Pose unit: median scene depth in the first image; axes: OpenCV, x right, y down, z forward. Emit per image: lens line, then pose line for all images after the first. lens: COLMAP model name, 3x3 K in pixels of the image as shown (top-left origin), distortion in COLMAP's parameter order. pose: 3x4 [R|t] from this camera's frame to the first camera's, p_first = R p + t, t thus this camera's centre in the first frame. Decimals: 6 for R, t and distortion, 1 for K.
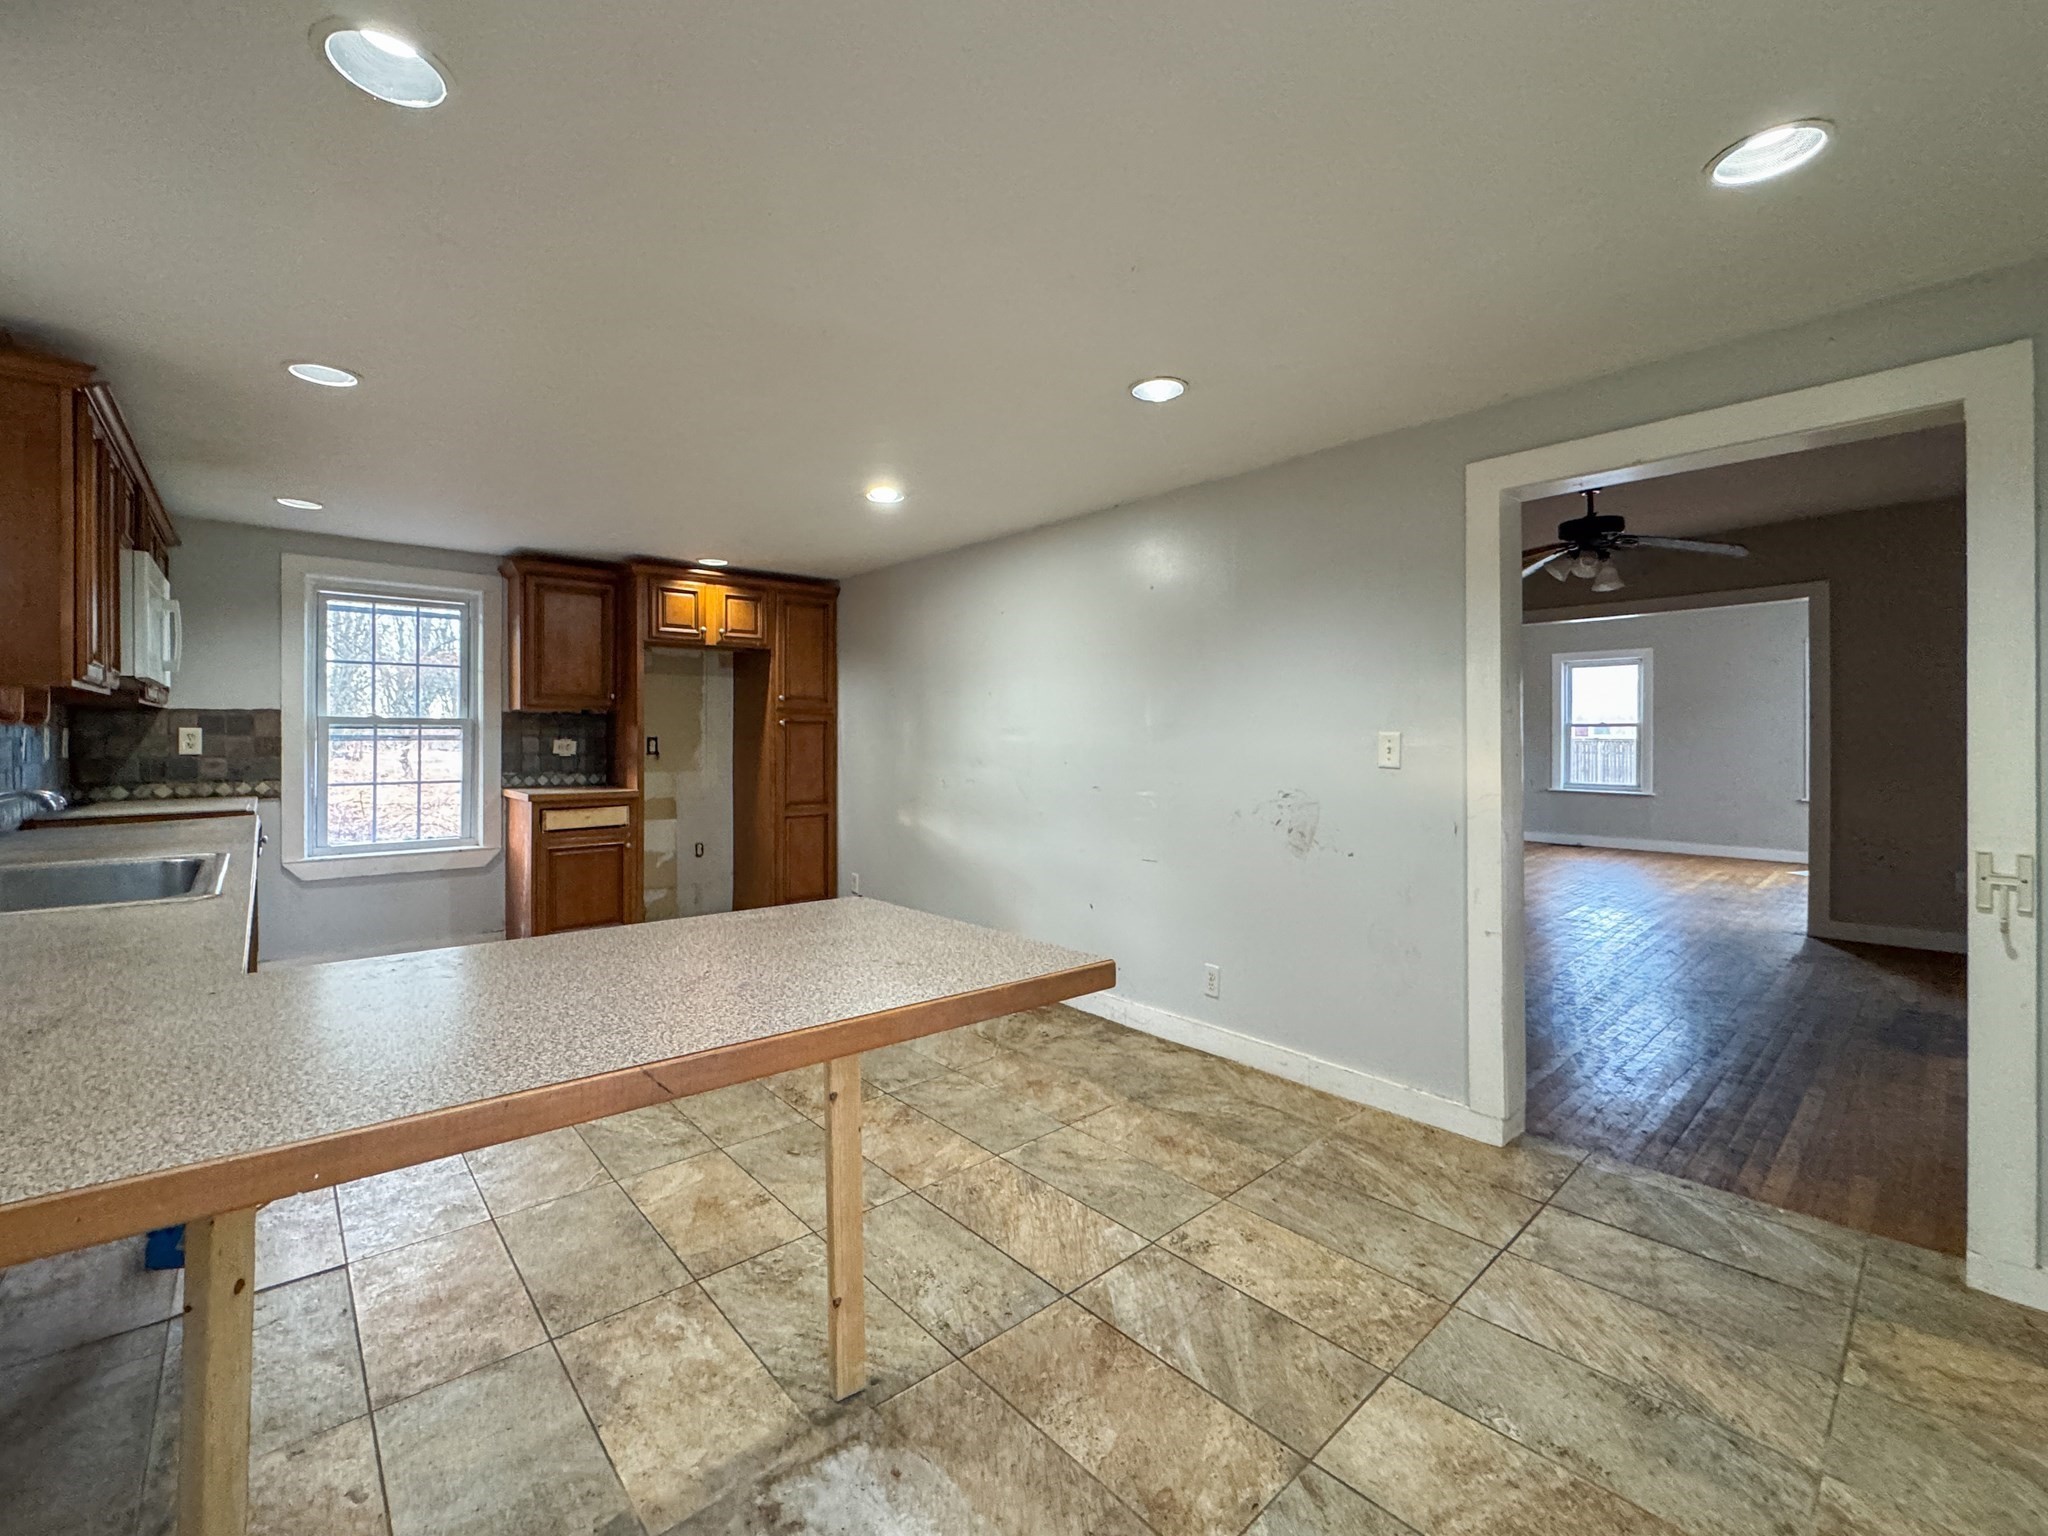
lens RADIAL K [[877.4, 0, 1067.2], [0, 877.4, 735.1], [0, 0, 1]] dist [-0.006224, 0.001469]
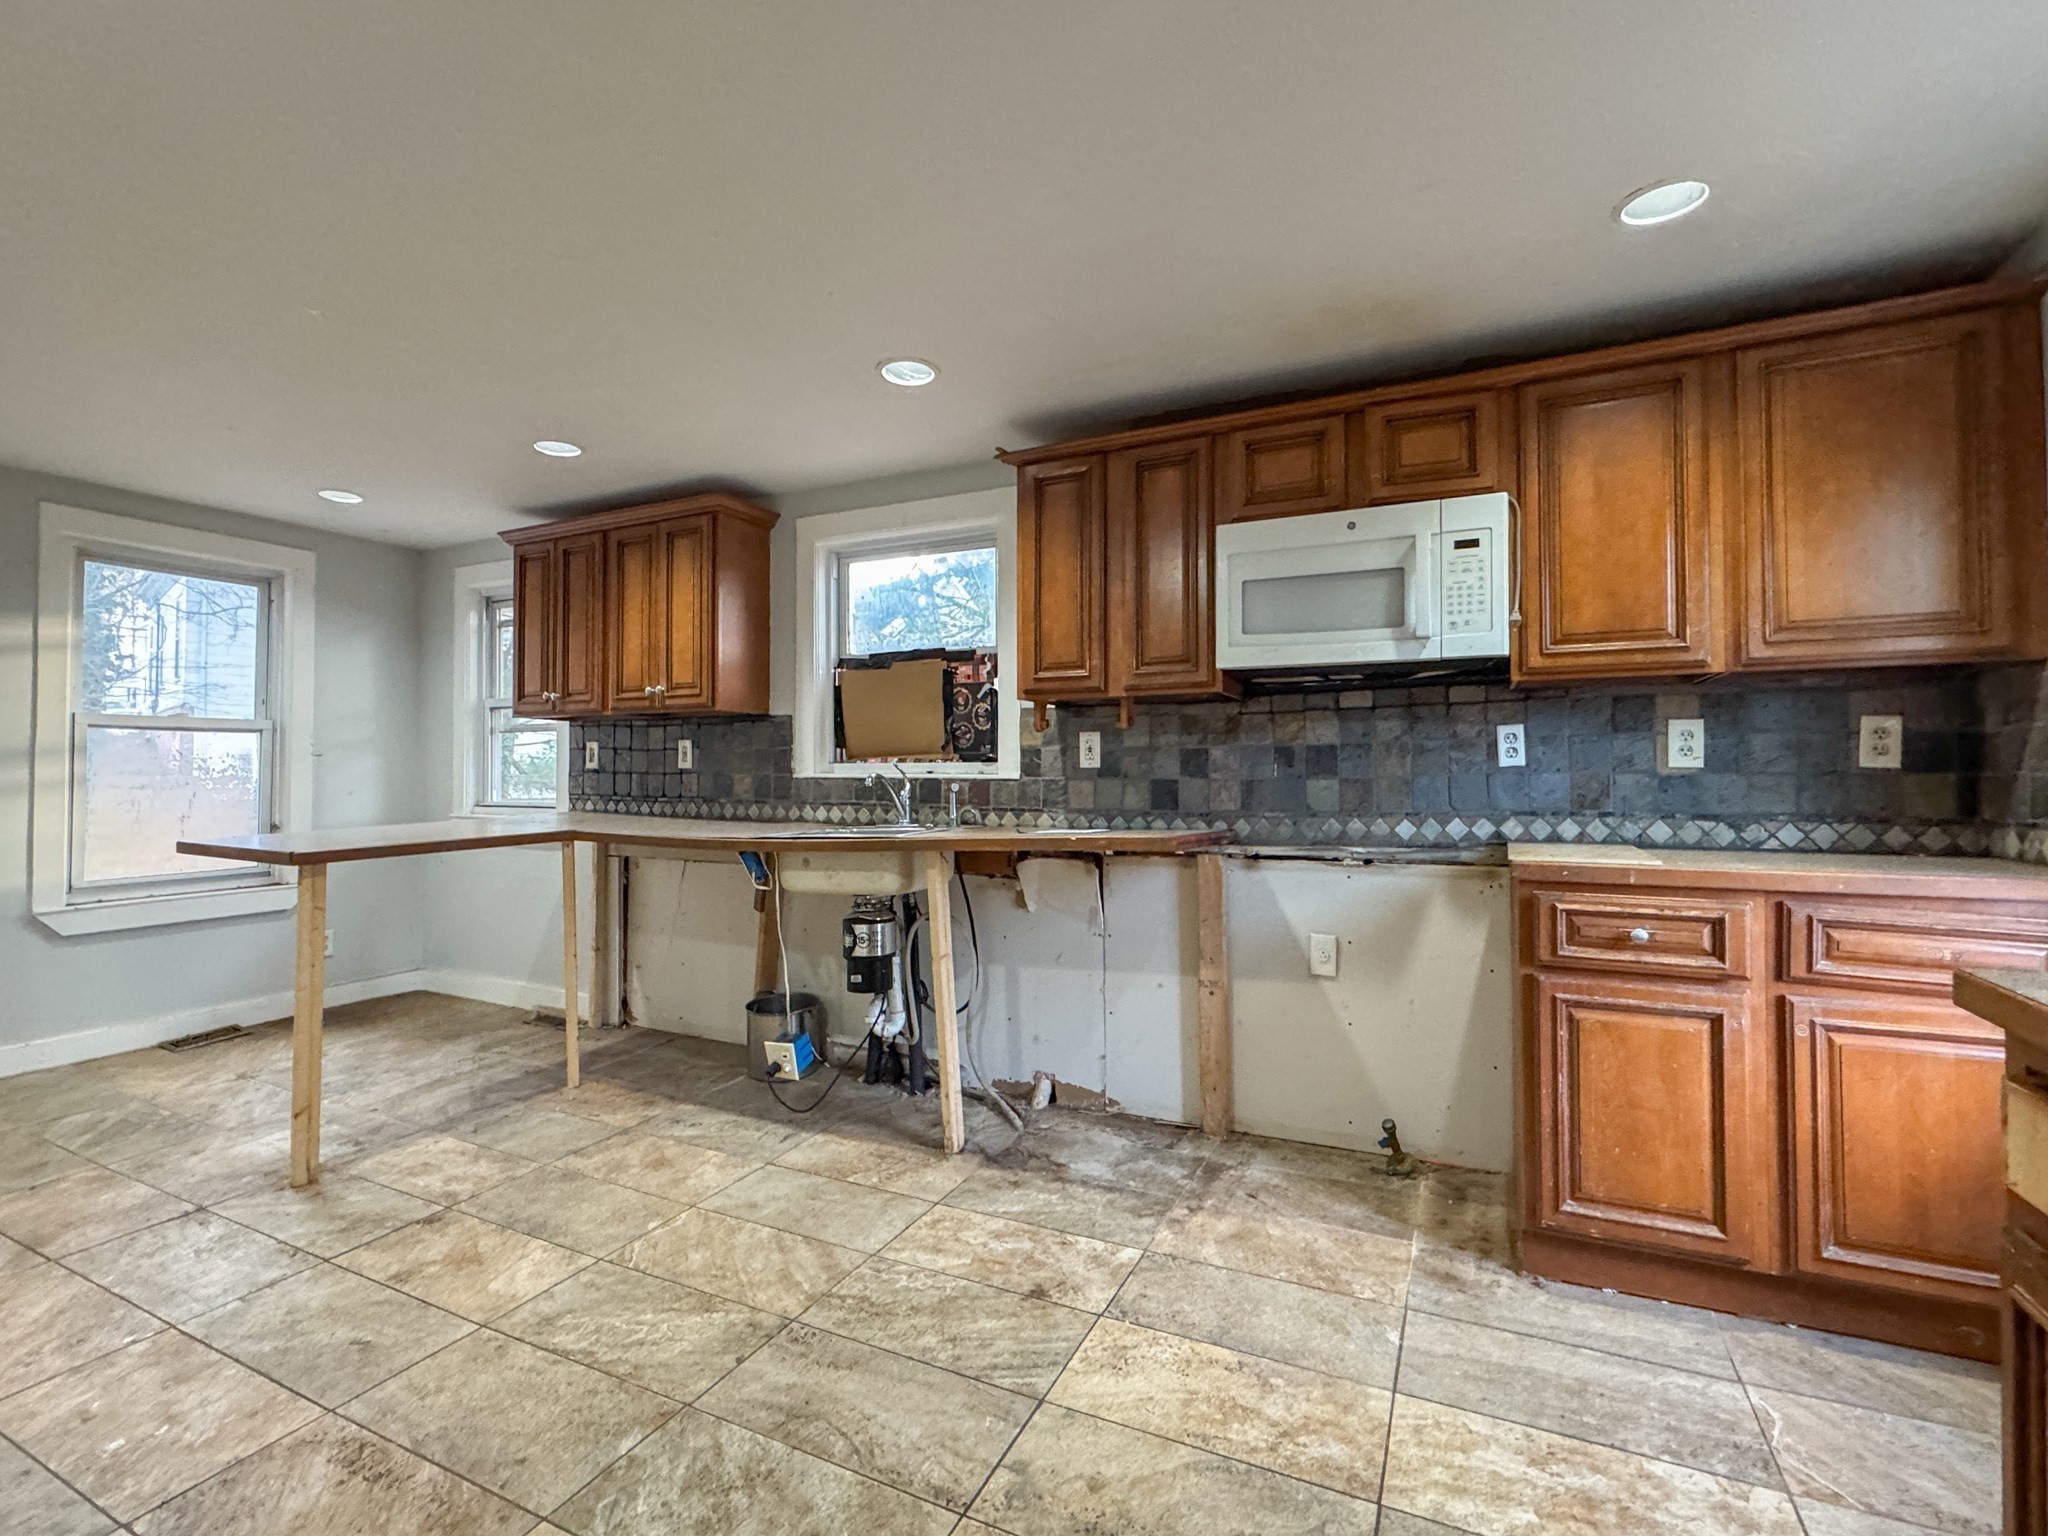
lens RADIAL K [[955.6, 0, 1011.9], [0, 955.6, 758.6], [0, 0, 1]] dist [-0.003291, 0.000732]
pose [[-0.946859, 0.000941, -0.321649, -0.443260], [0.003395, 0.999969, -0.007069, 0.023571], [0.321632, -0.007785, -0.946833, 1.493102]]
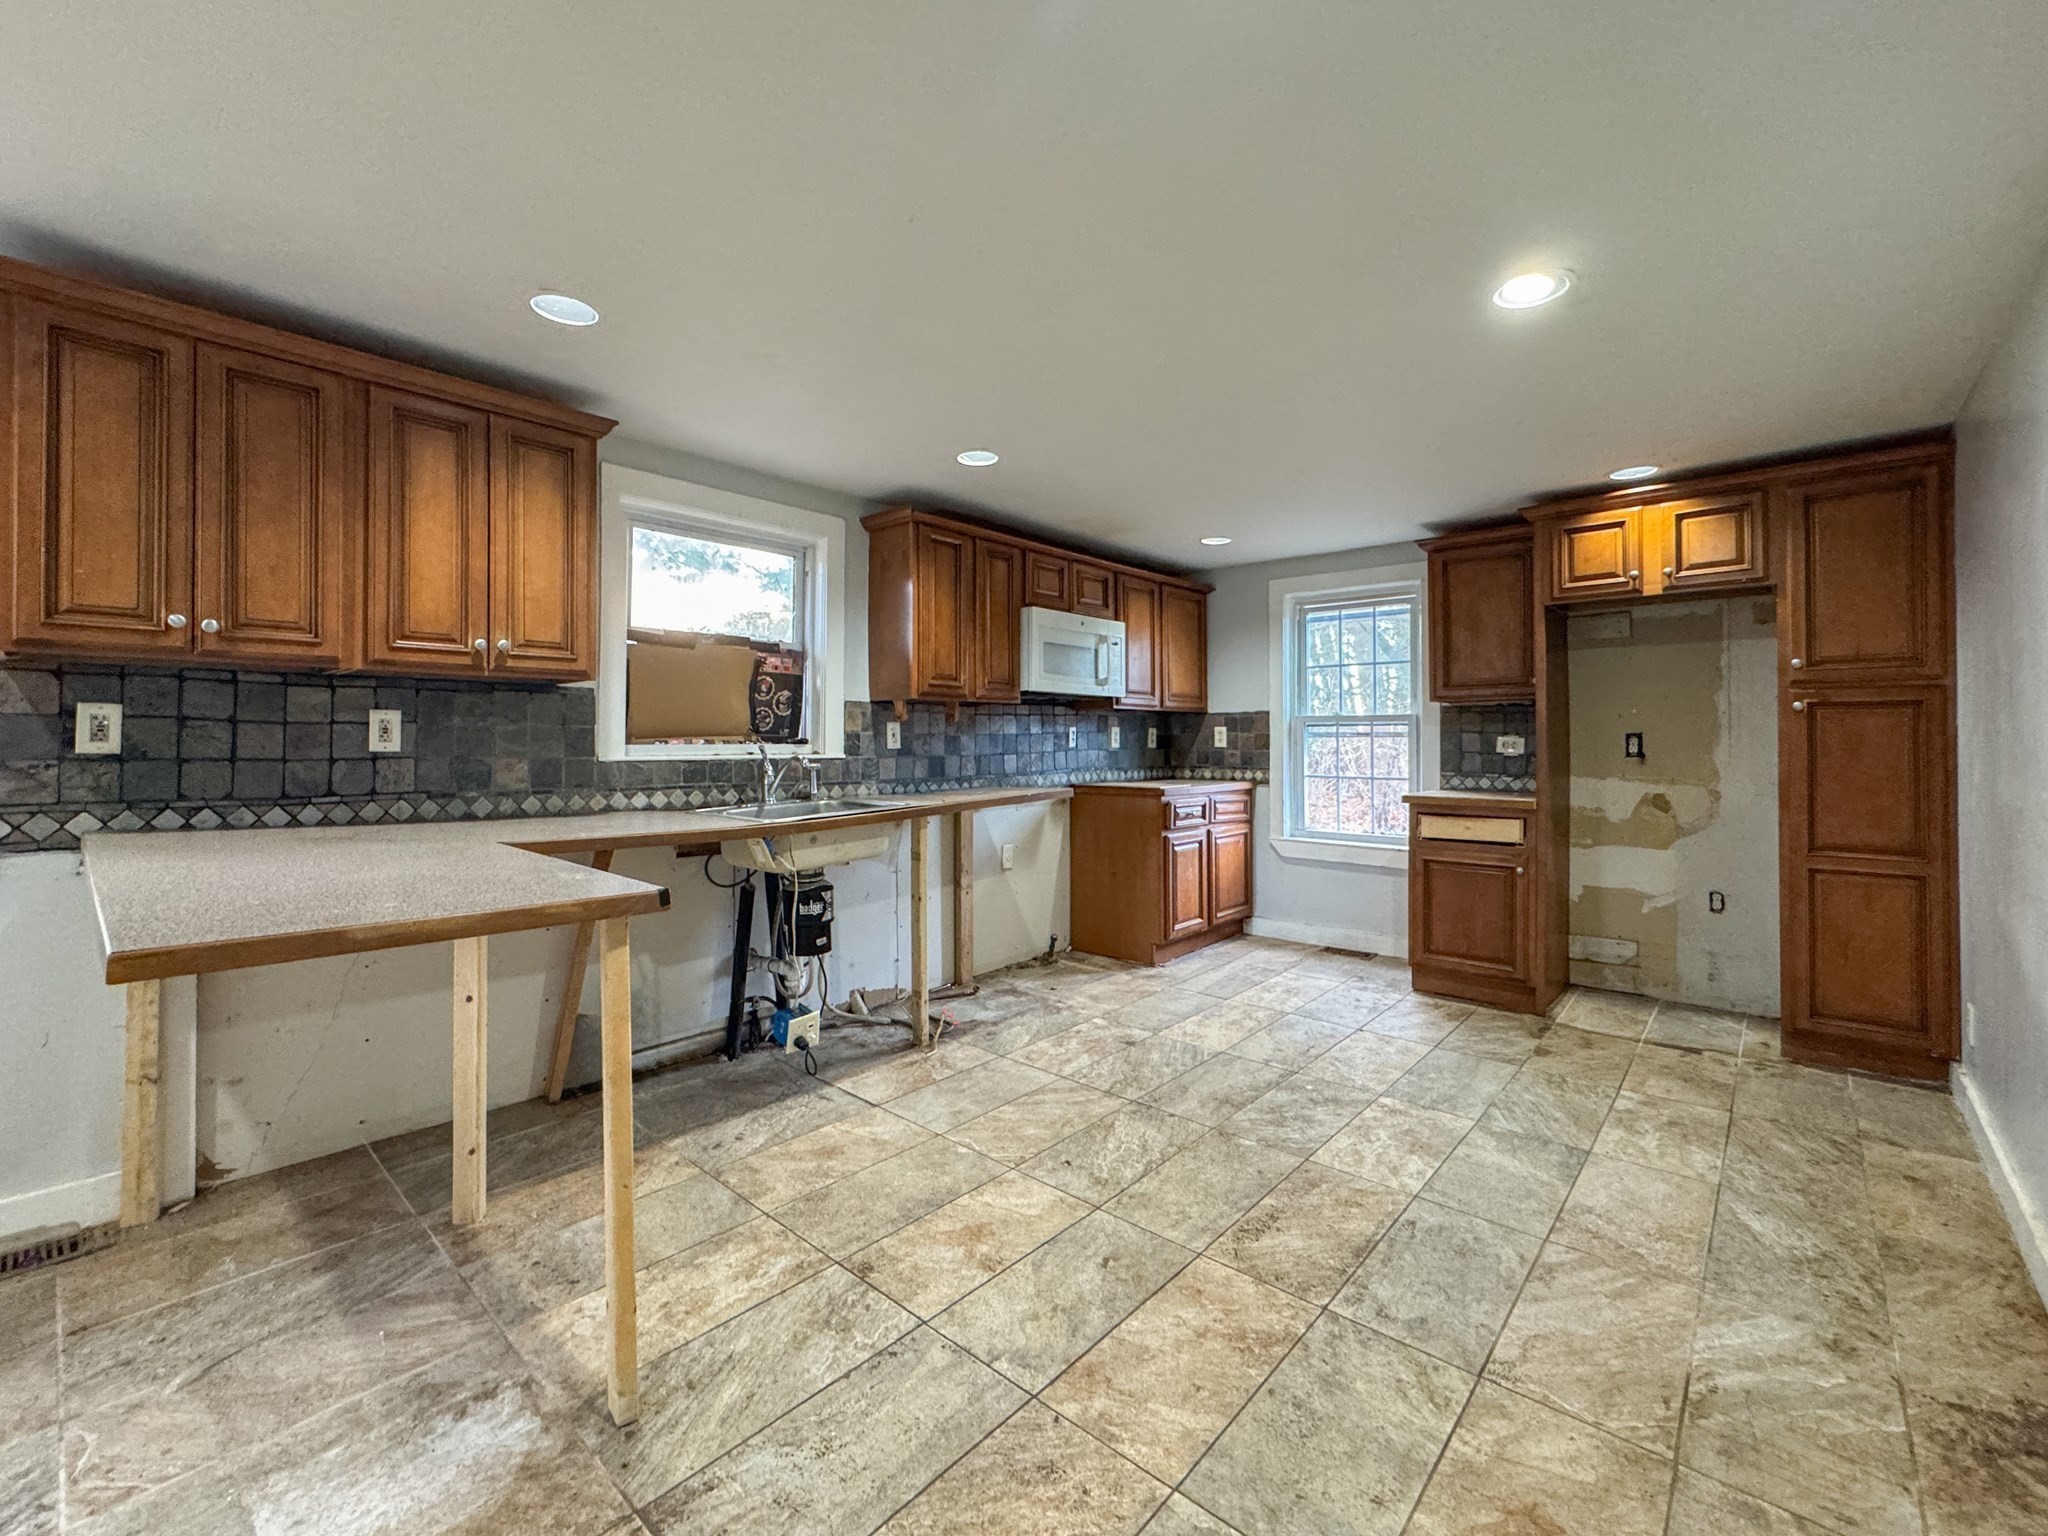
lens RADIAL K [[877.4, 0, 992.5], [0, 877.4, 735.8], [0, 0, 1]] dist [-0.006224, 0.001469]
pose [[0.055170, -0.006210, -0.998458, 0.360694], [-0.001417, 0.999979, -0.006298, 0.016202], [0.998476, 0.001762, 0.055160, 0.684451]]
